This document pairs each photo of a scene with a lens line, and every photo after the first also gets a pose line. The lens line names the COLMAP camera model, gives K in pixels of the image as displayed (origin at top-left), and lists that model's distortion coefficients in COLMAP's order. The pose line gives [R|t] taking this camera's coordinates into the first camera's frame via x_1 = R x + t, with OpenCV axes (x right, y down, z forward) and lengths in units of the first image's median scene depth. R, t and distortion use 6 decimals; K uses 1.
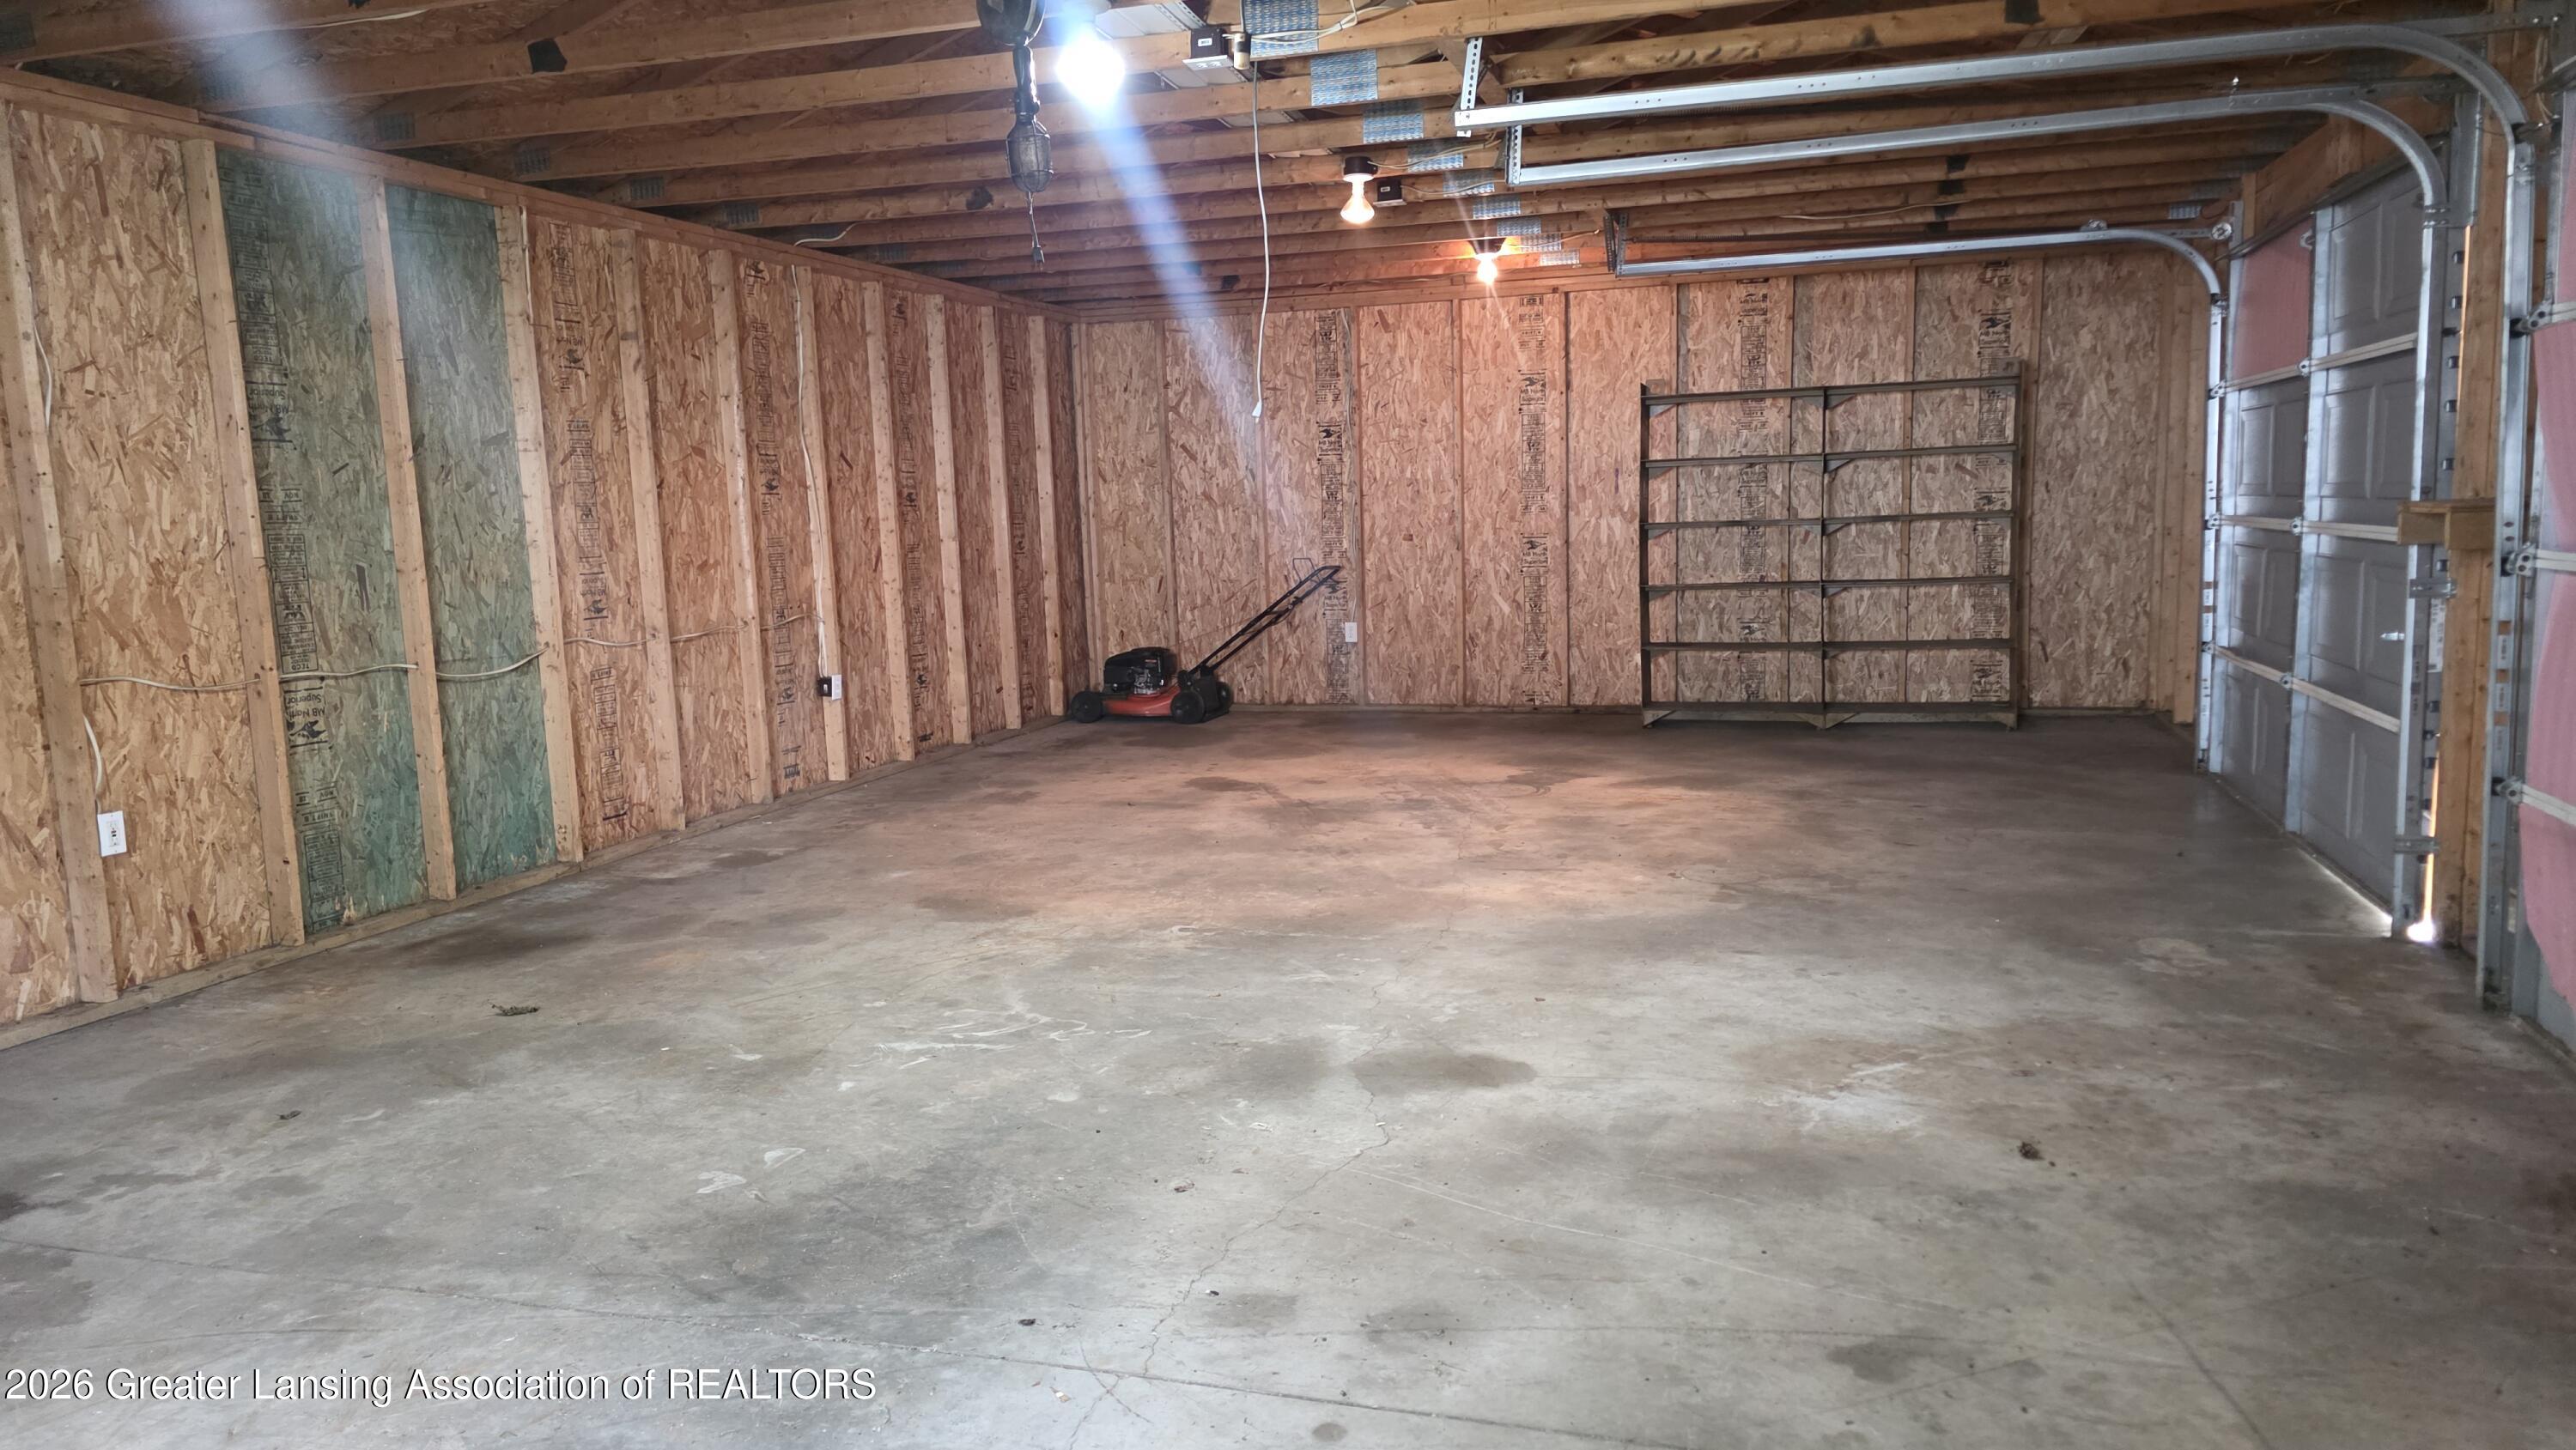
lens RADIAL K [[1740.8, 0, 1290.1], [0, 1740.8, 733.7], [0, 0, 1]] dist [0.079640, -0.079866]
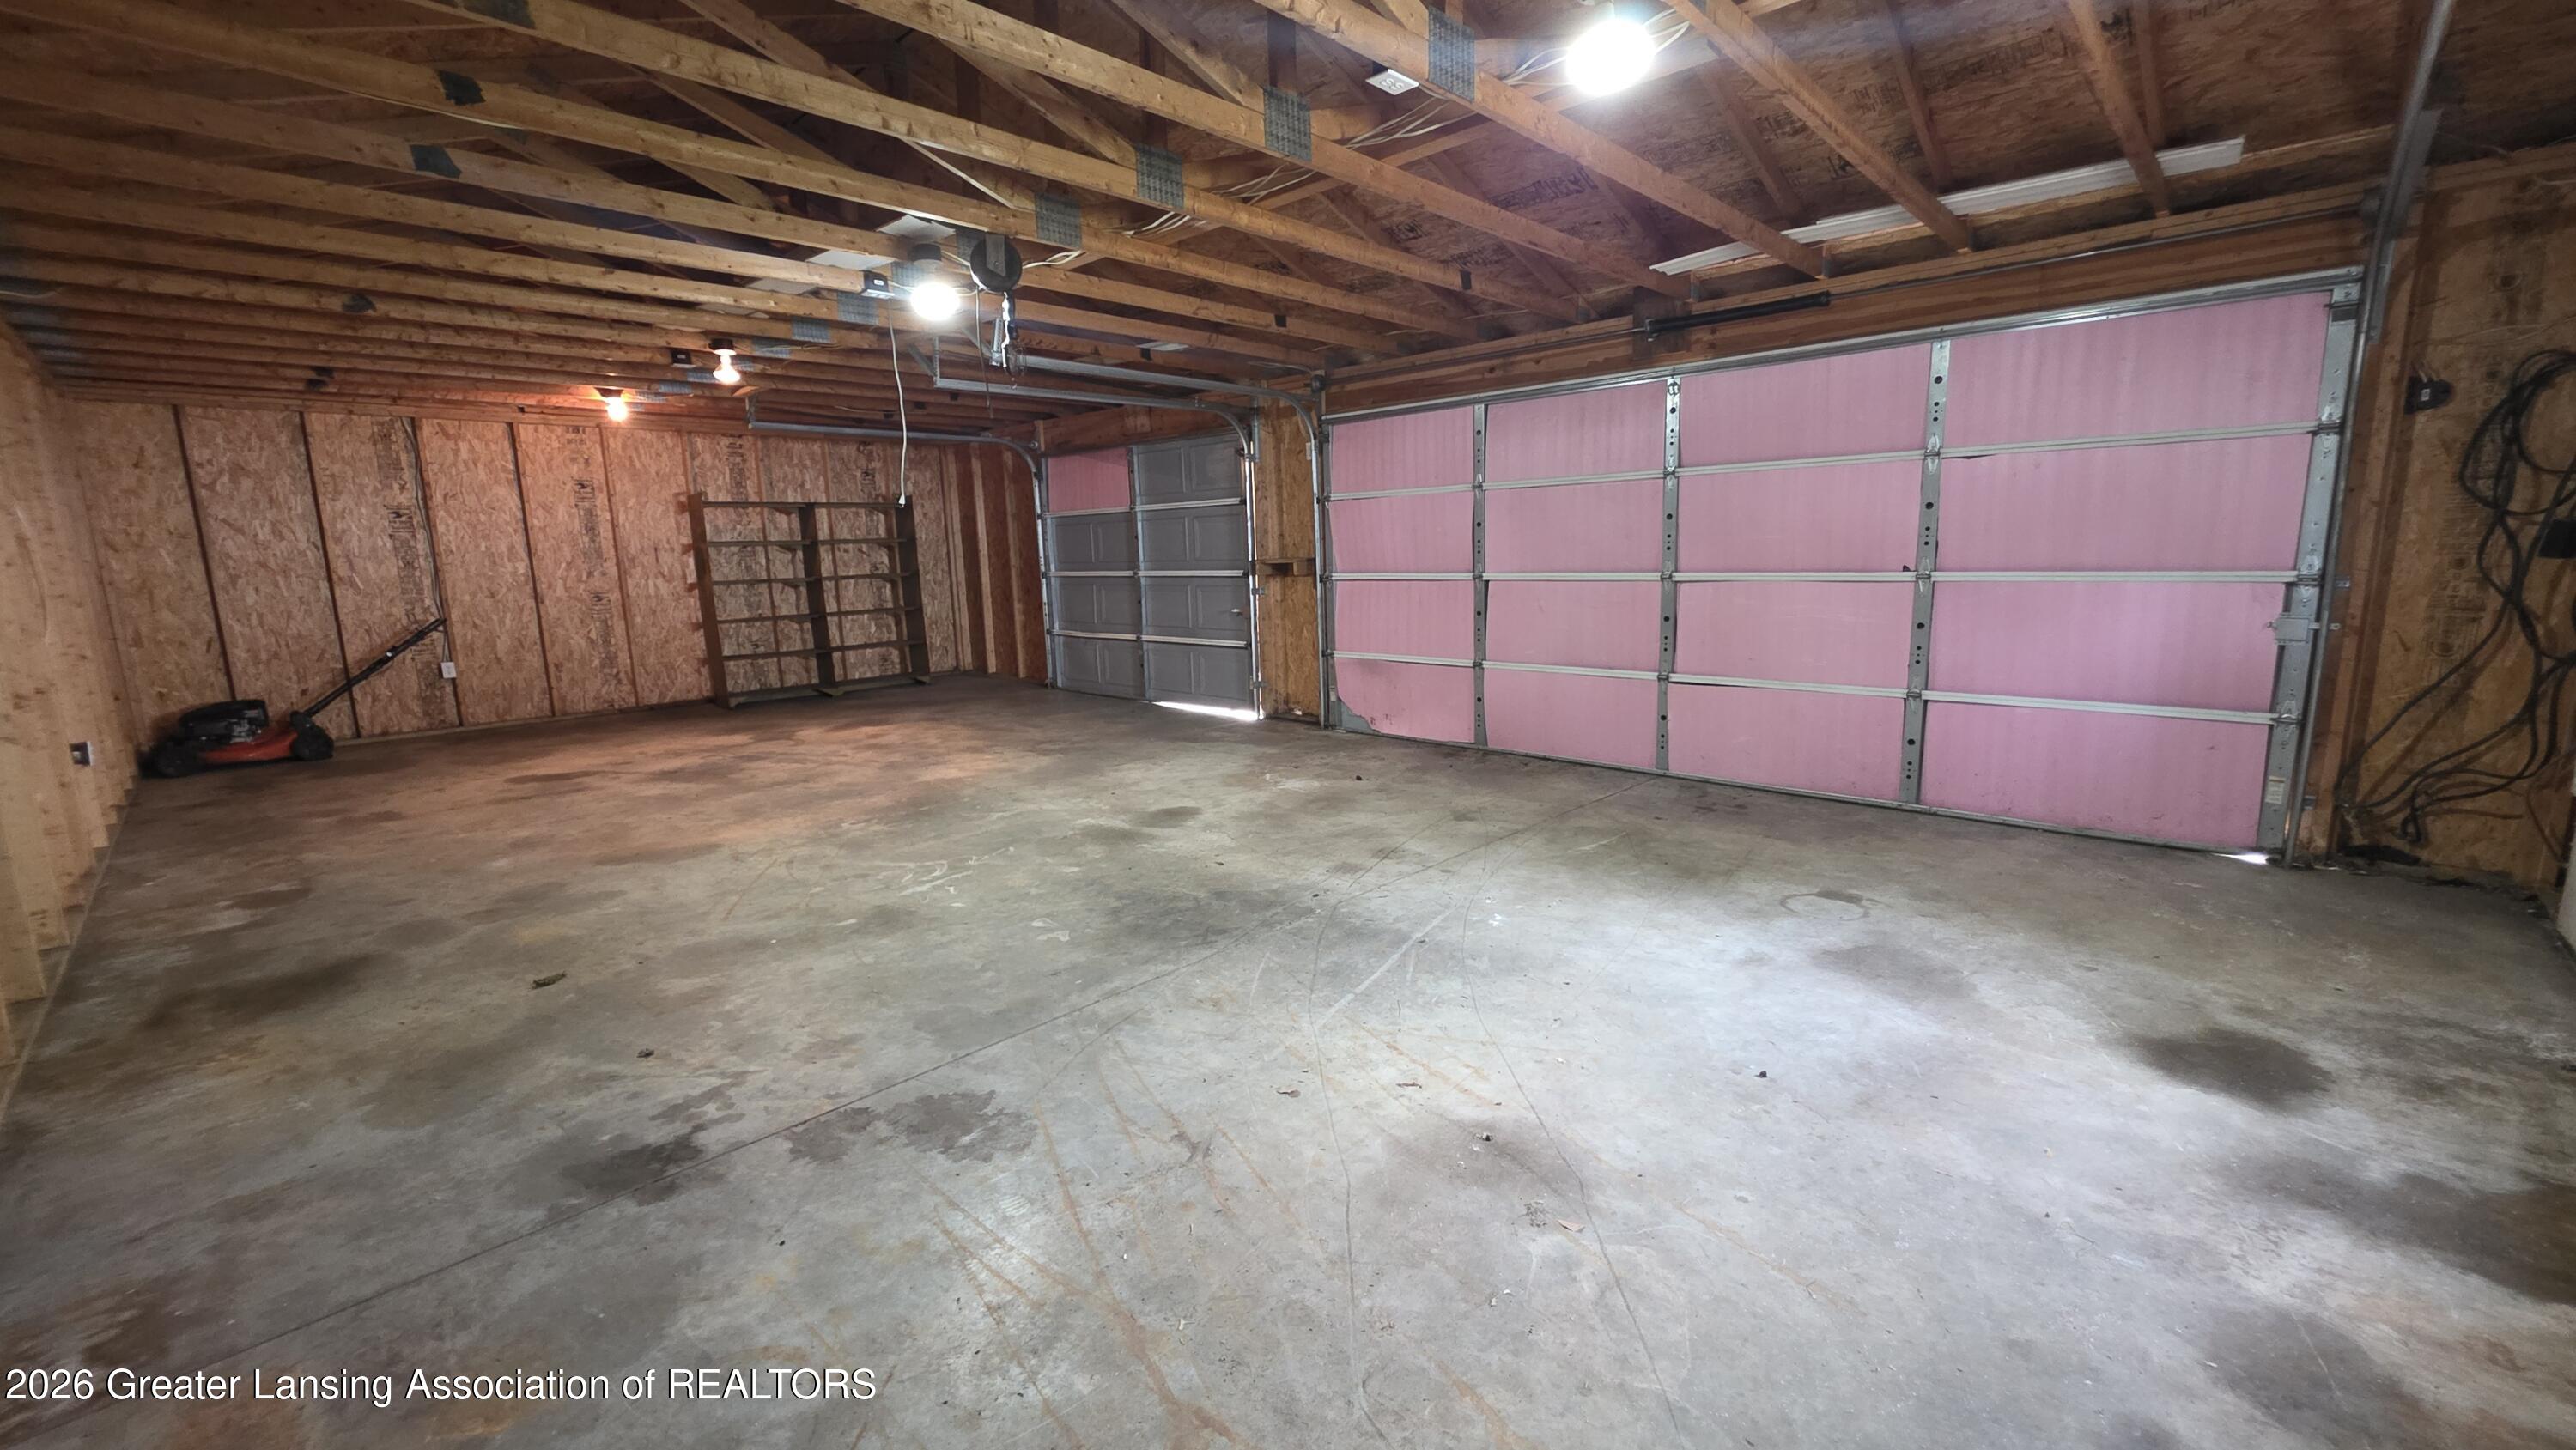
lens RADIAL K [[1038.2, 0, 1281.9], [0, 1038.2, 718.4], [0, 0, 1]] dist [0.000268, 0.000175]
pose [[0.444883, -0.127727, 0.886434, -0.905862], [0.129746, 0.988528, 0.077321, -0.007074], [-0.886141, 0.080612, 0.456351, 0.260643]]
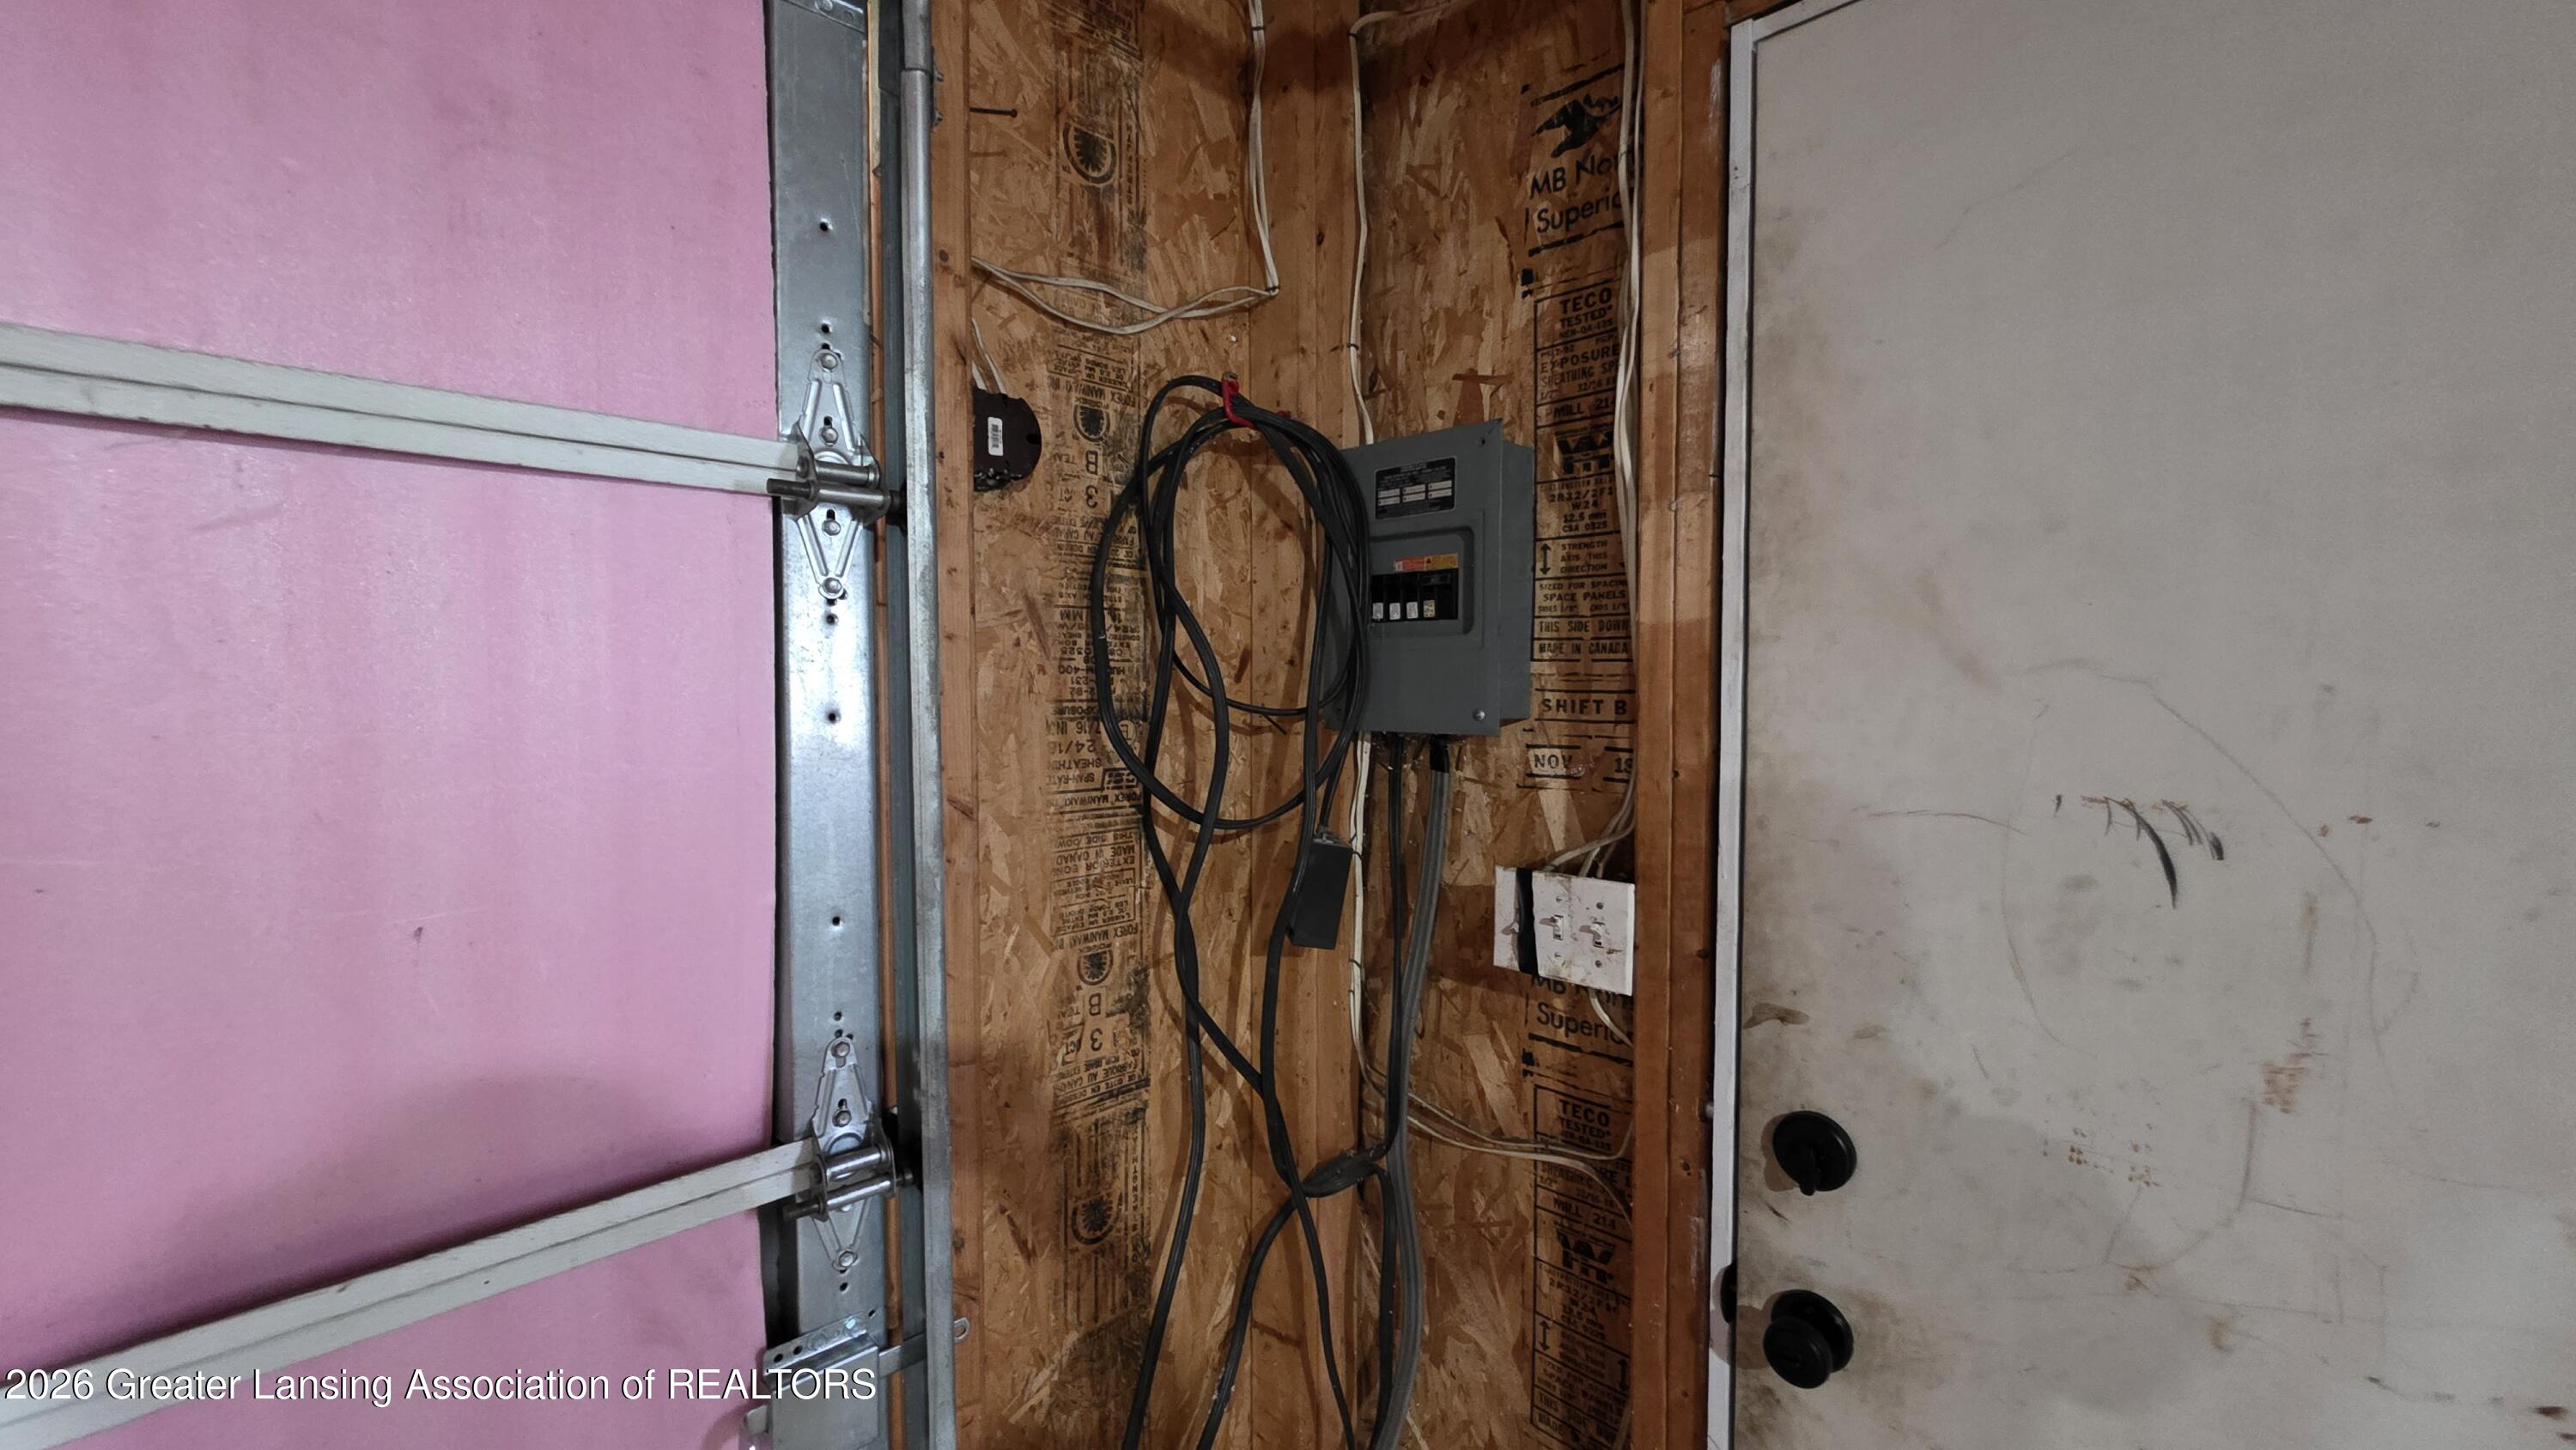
lens RADIAL K [[1038.2, 0, 1281.9], [0, 1038.2, 718.4], [0, 0, 1]] dist [0.000268, 0.000175]
pose [[-0.891548, 0.017393, 0.452592, 0.158151], [0.089811, 0.986209, 0.139016, -0.045521], [-0.443933, 0.164588, -0.880815, -0.010301]]
